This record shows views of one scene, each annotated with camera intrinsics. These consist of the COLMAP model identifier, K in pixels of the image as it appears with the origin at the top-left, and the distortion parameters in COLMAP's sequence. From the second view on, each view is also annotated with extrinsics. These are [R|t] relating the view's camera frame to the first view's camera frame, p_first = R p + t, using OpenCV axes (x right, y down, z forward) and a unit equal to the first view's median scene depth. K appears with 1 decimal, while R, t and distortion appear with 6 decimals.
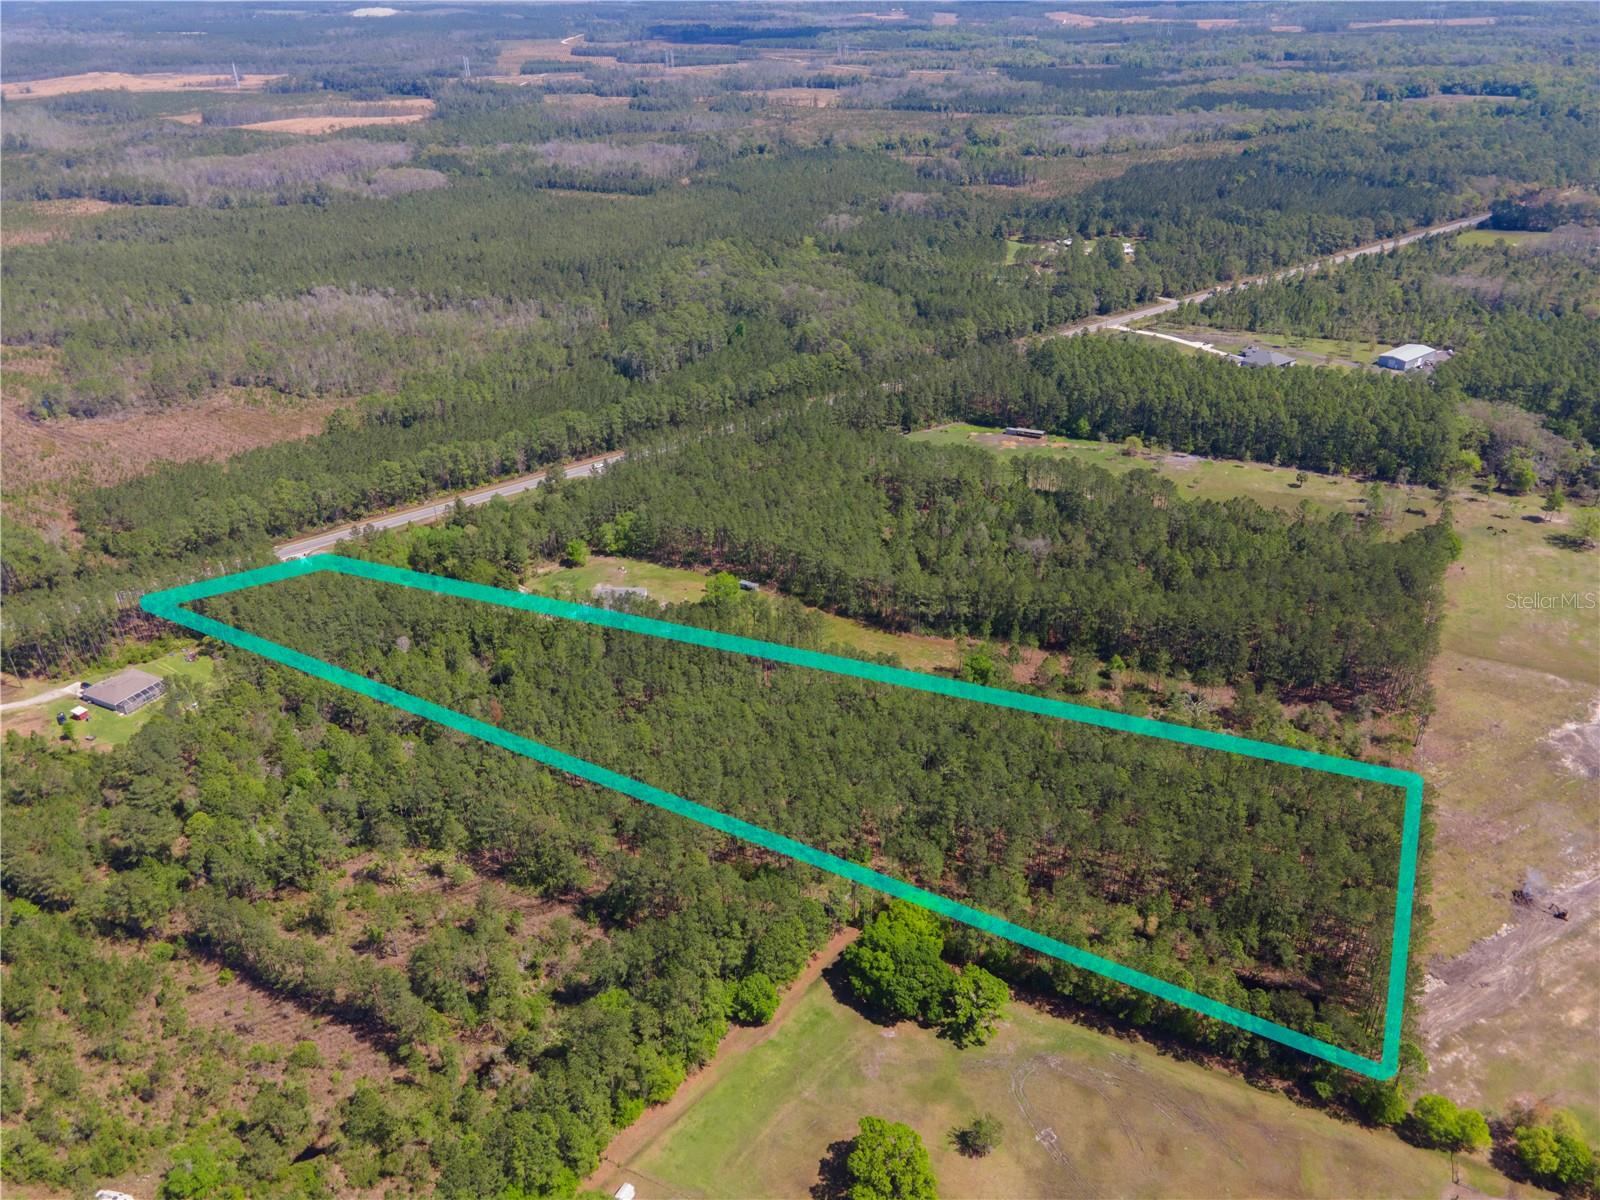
lens RADIAL K [[1176.0, 0, 800.0], [0, 1176.0, 600.0], [0, 0, 1]] dist [0.020069, 0.042543]
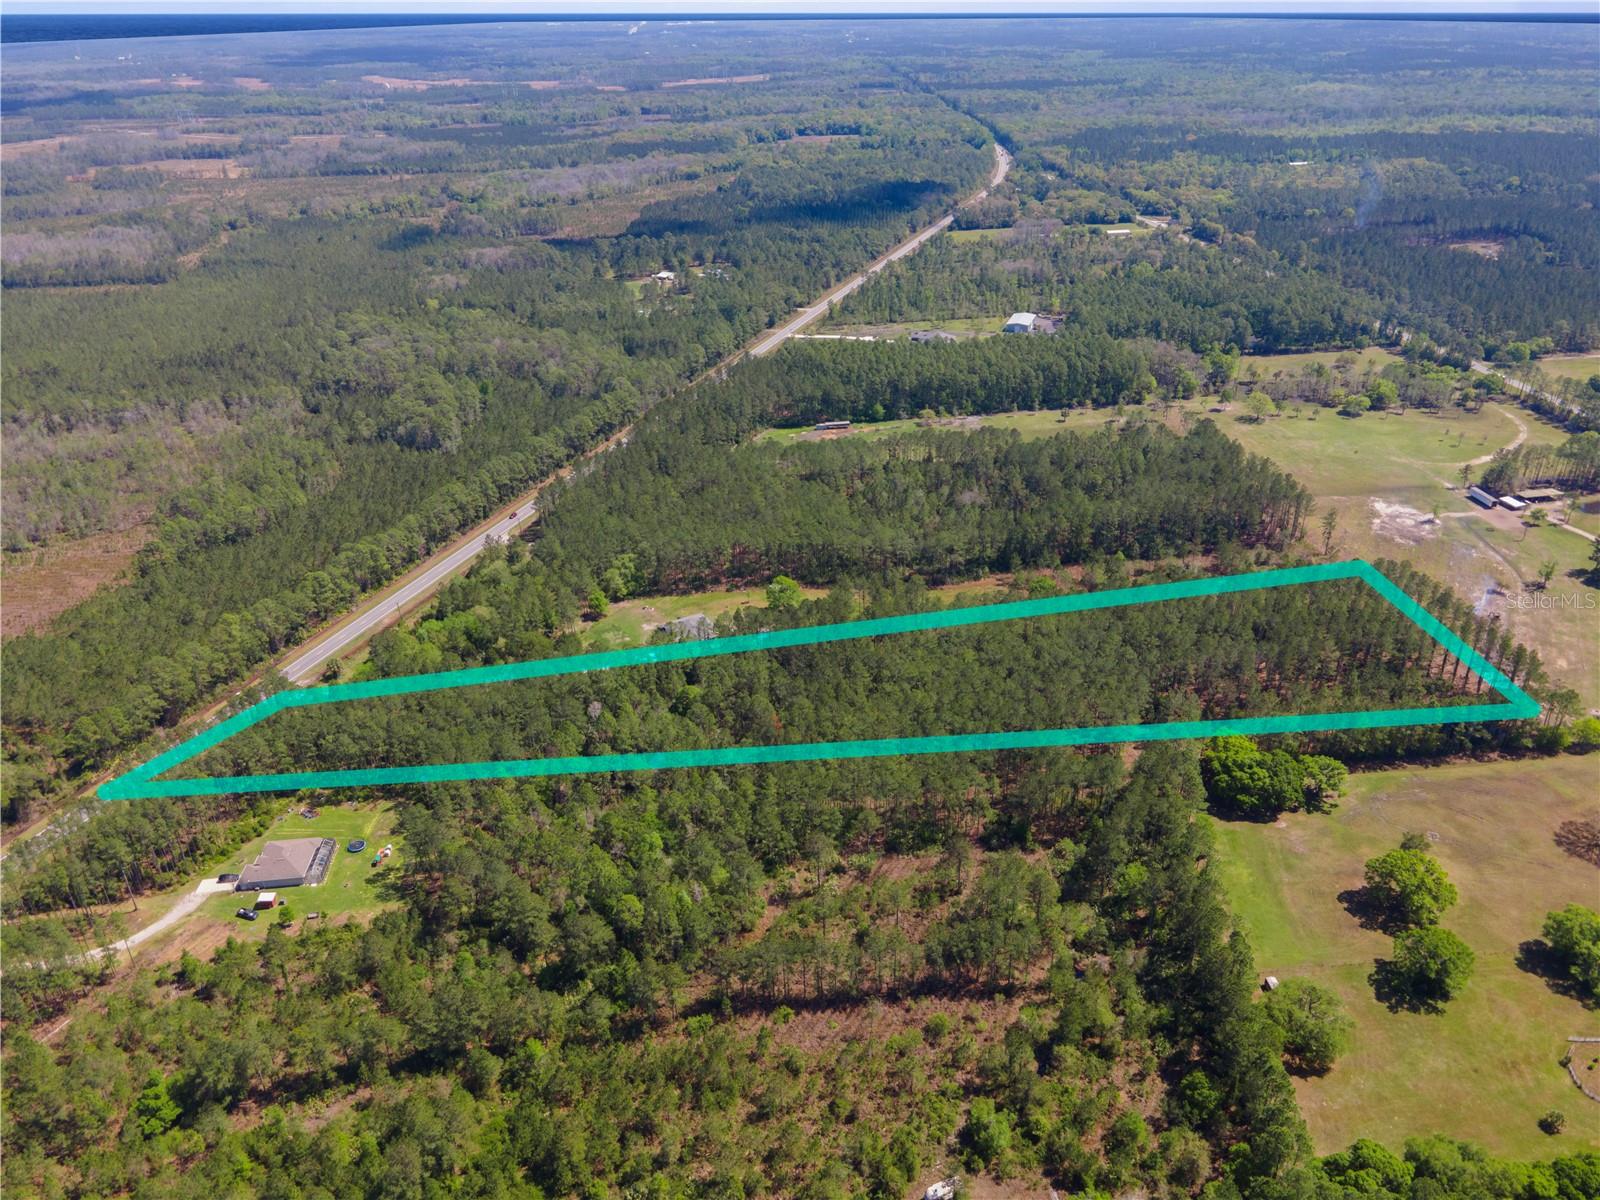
lens RADIAL K [[1176.0, 0, 800.0], [0, 1176.0, 600.0], [0, 0, 1]] dist [0.020069, 0.042543]
pose [[0.838551, -0.248808, 0.484692, -0.431675], [0.269955, 0.962493, 0.027038, -0.020189], [-0.473240, 0.108172, 0.874267, 0.046339]]
